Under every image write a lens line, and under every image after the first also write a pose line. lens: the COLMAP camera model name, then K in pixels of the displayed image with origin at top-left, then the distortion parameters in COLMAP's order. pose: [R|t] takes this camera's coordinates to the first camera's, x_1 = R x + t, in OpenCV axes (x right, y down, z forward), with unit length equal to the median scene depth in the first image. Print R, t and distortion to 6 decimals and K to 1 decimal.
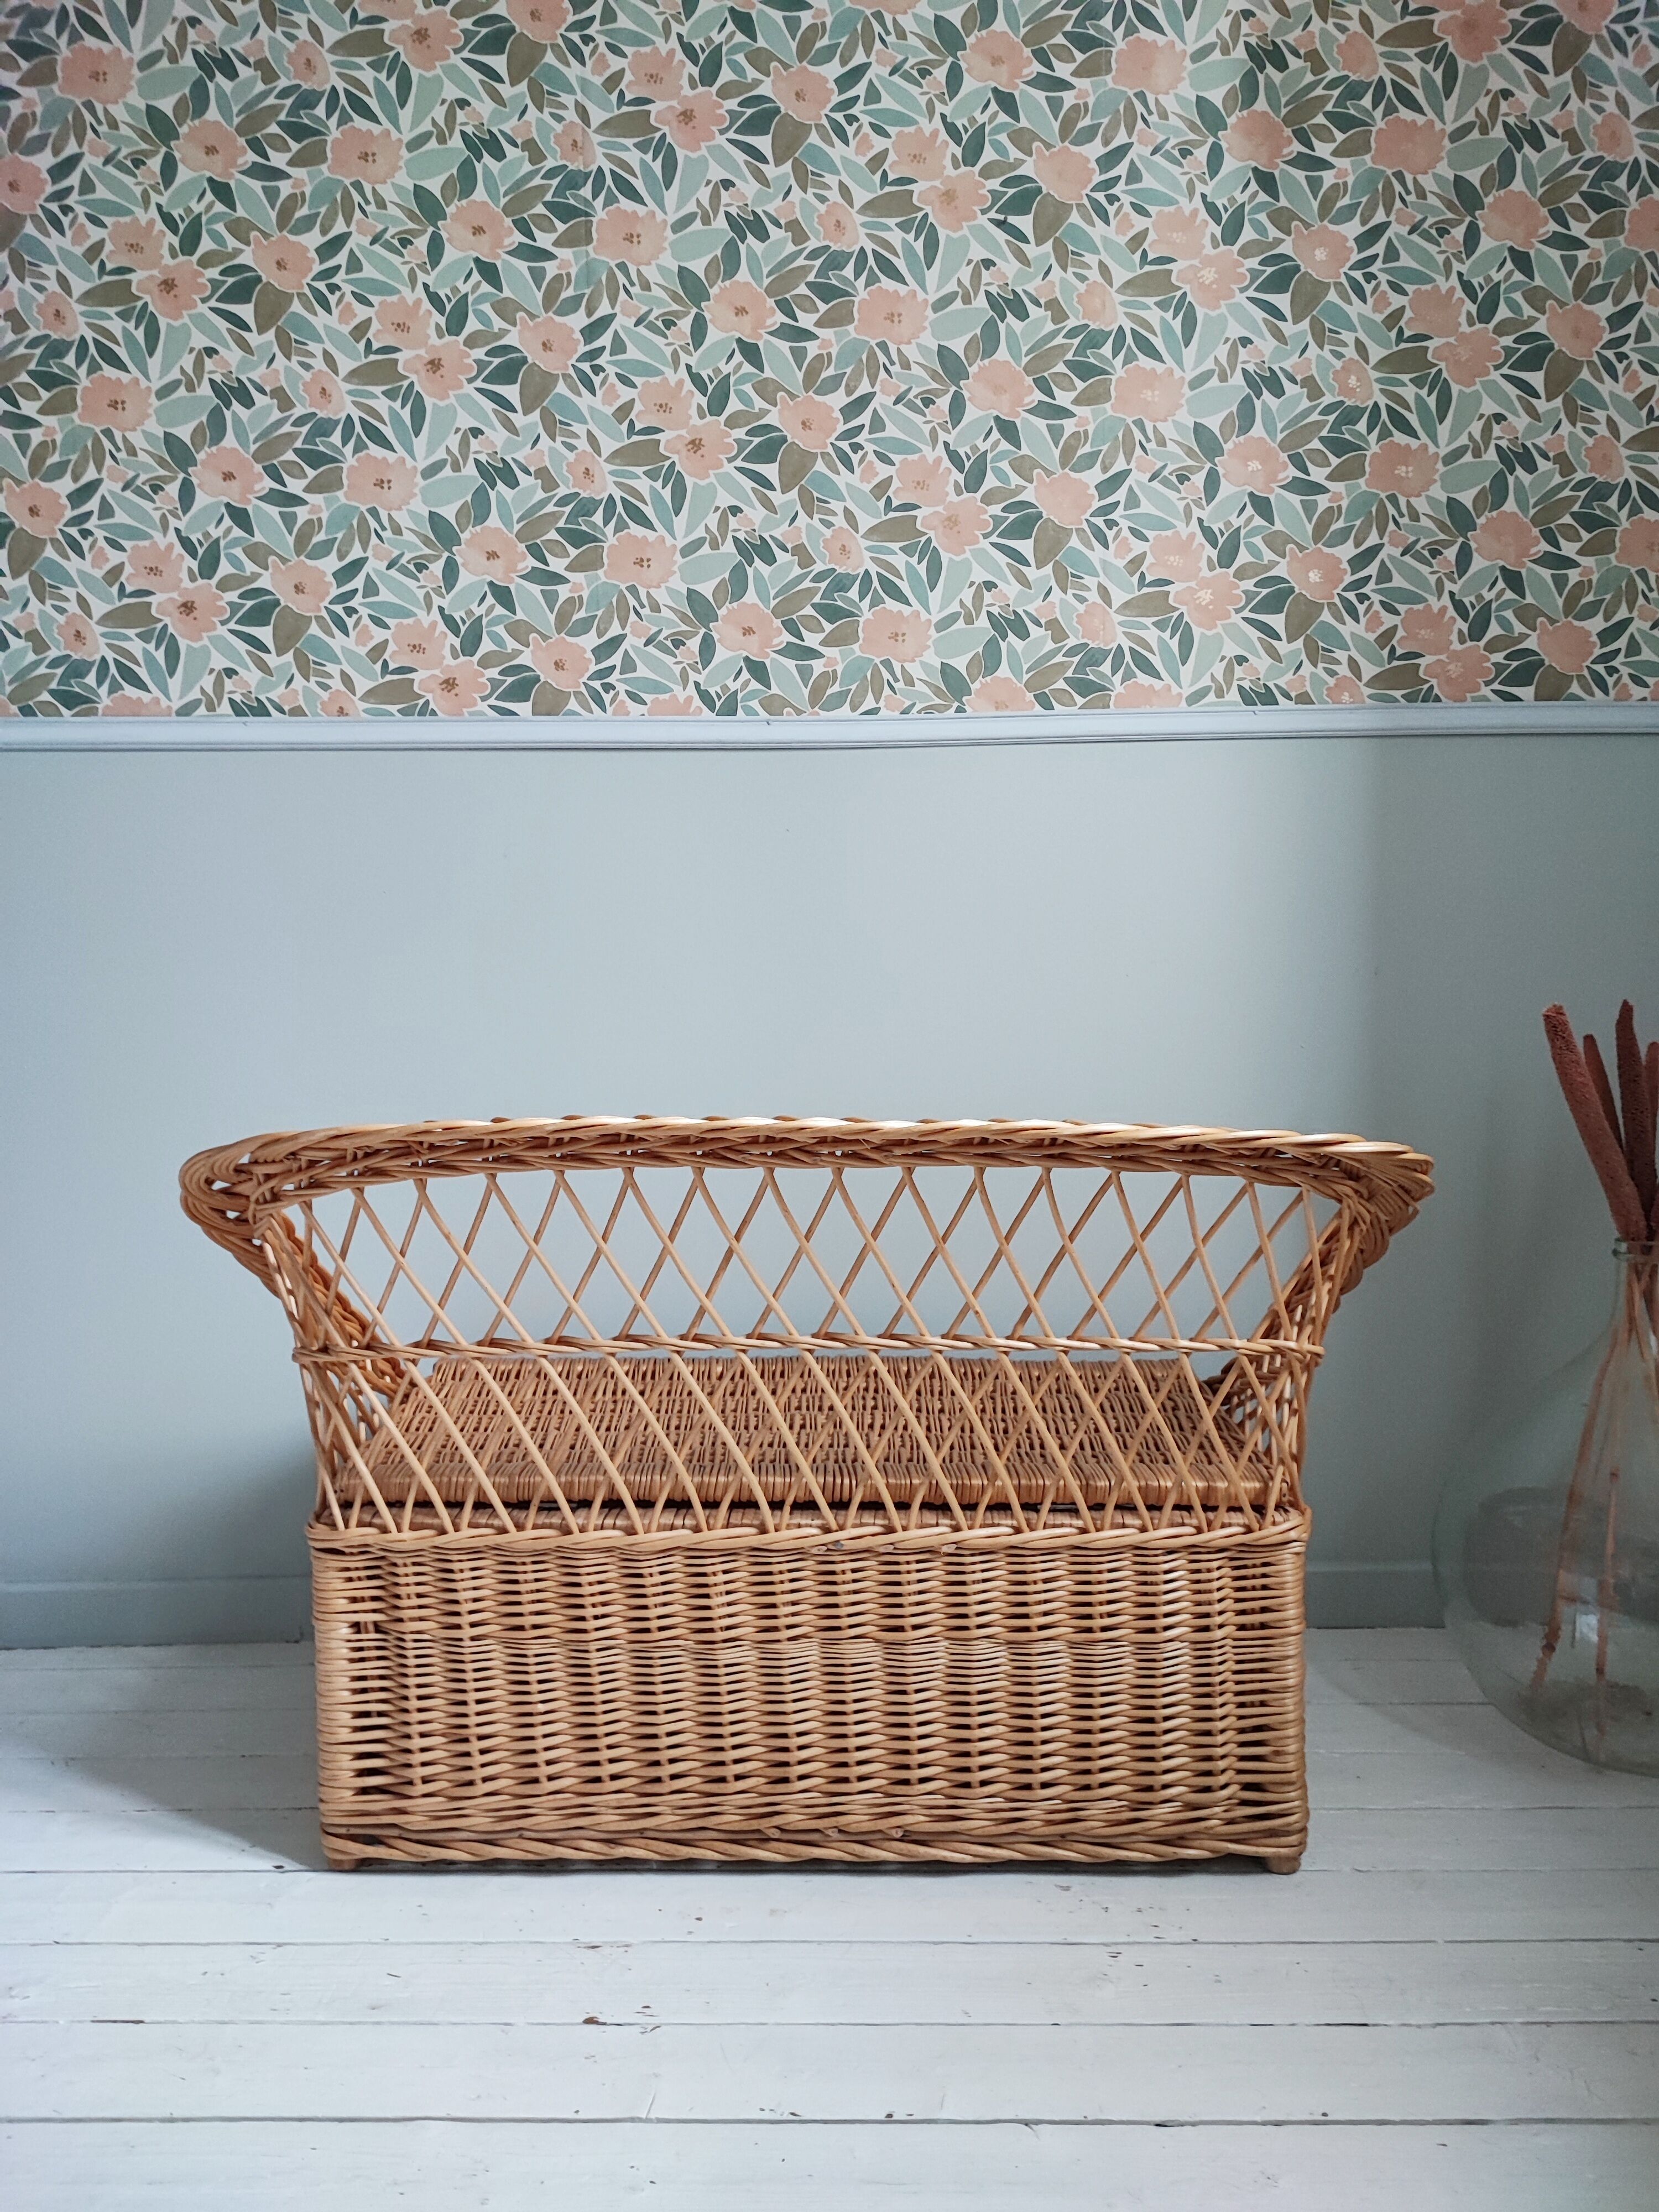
lens RADIAL K [[1583.3, 0, 827.7], [0, 1583.3, 1106.1], [0, 0, 1]] dist [0.041222, -0.052425]
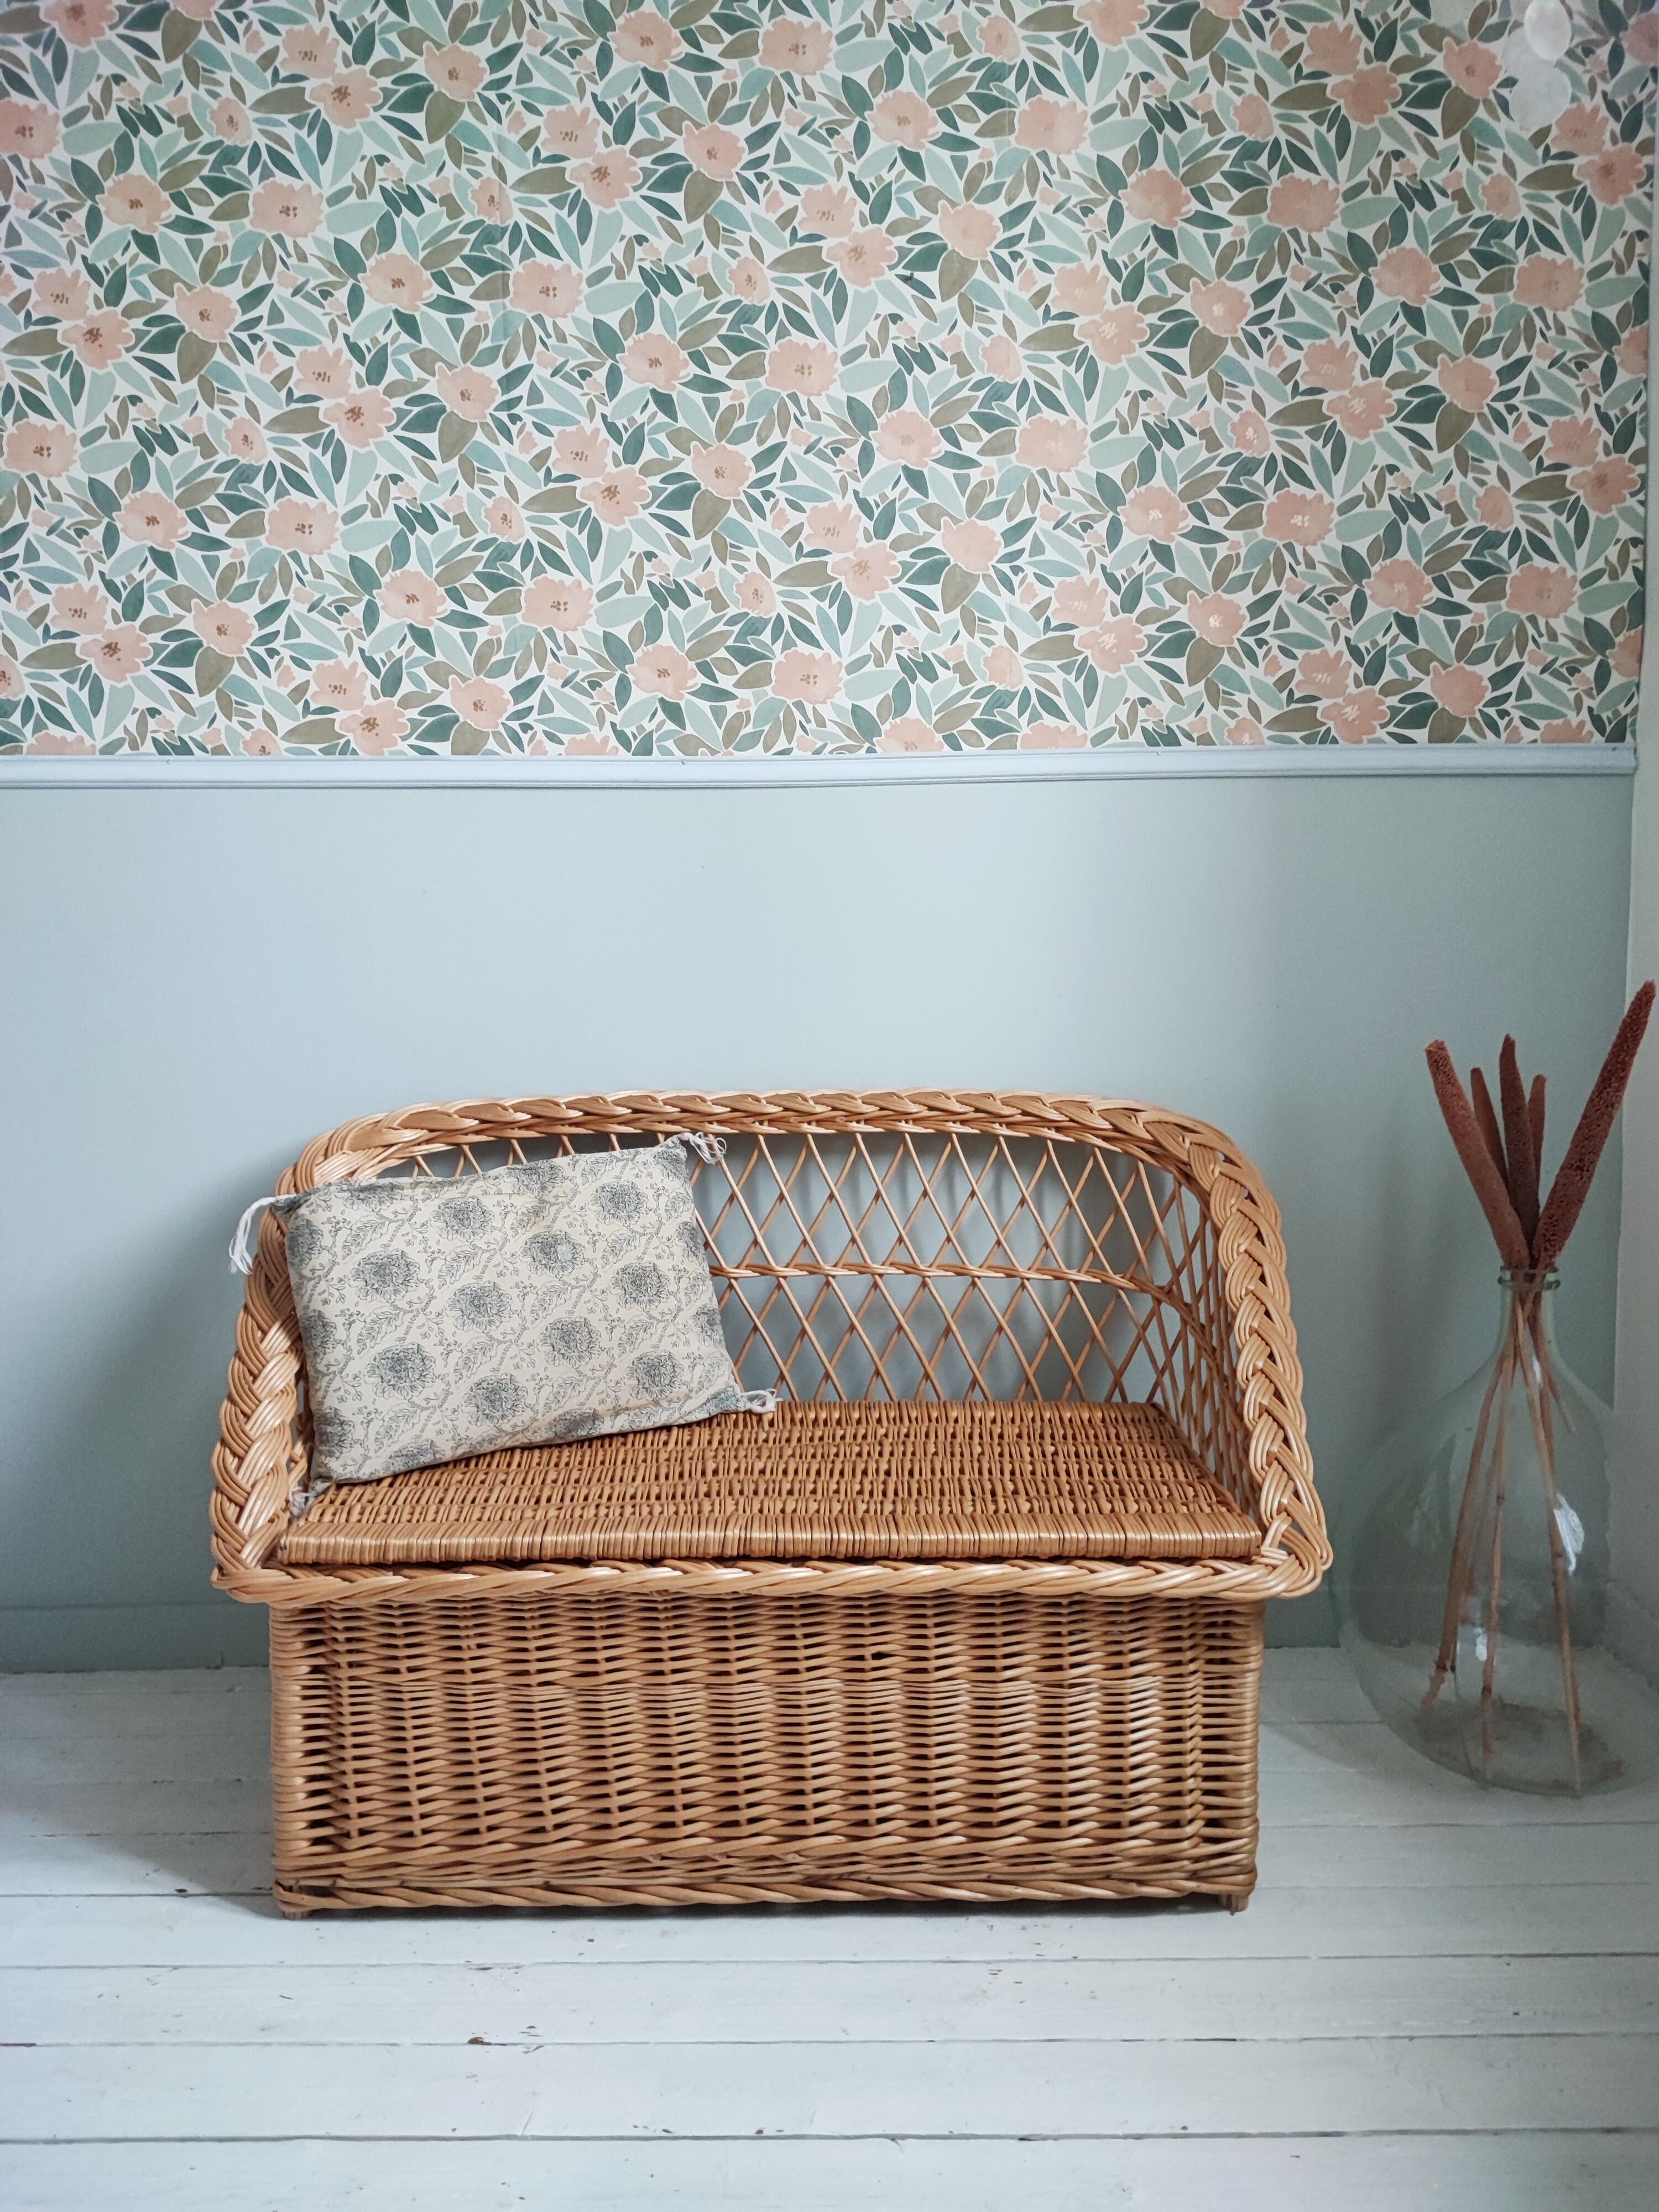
lens RADIAL K [[1583.3, 0, 829.8], [0, 1583.3, 1104.7], [0, 0, 1]] dist [0.041222, -0.052425]
pose [[0.999937, -0.001004, 0.011224, 0.046053], [0.001138, 0.999928, -0.011938, -0.008898], [-0.011211, 0.011950, 0.999866, -0.020449]]
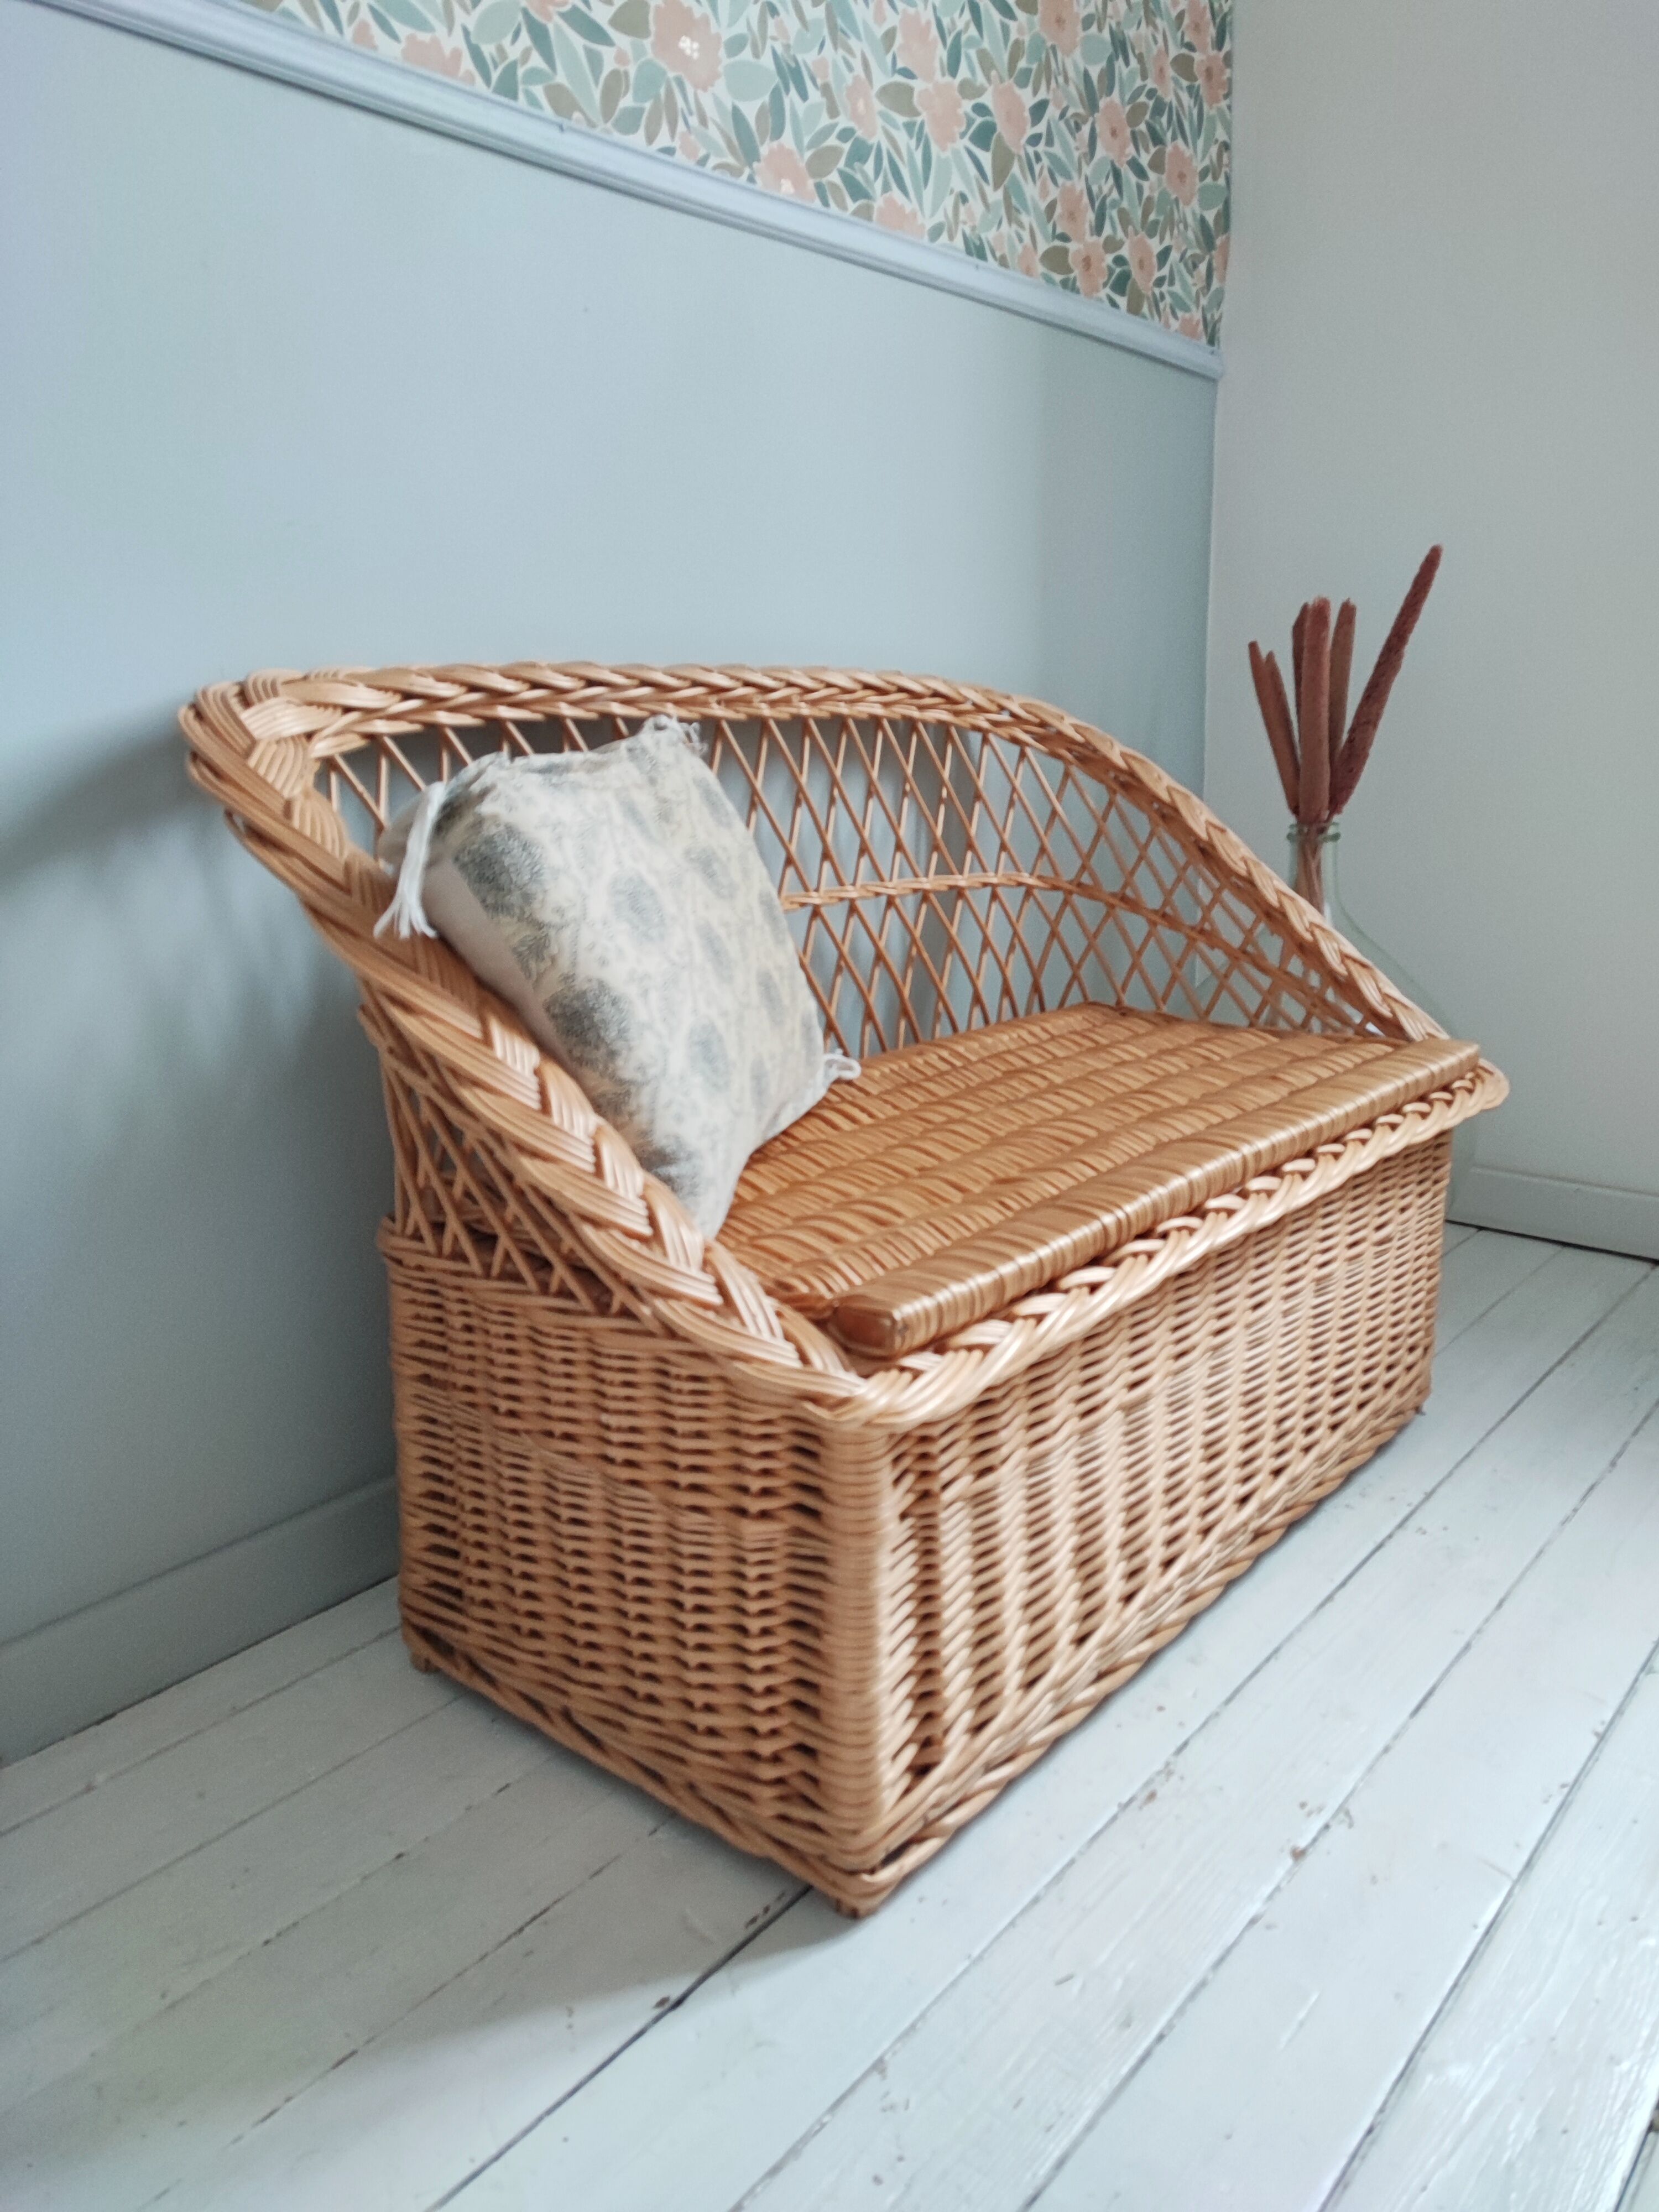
lens RADIAL K [[1583.3, 0, 821.0], [0, 1583.3, 1102.6], [0, 0, 1]] dist [0.041222, -0.052425]
pose [[0.643366, -0.182696, 0.743440, -0.541160], [0.090131, 0.982430, 0.163427, 0.057555], [-0.760235, -0.038136, 0.648528, 0.481478]]
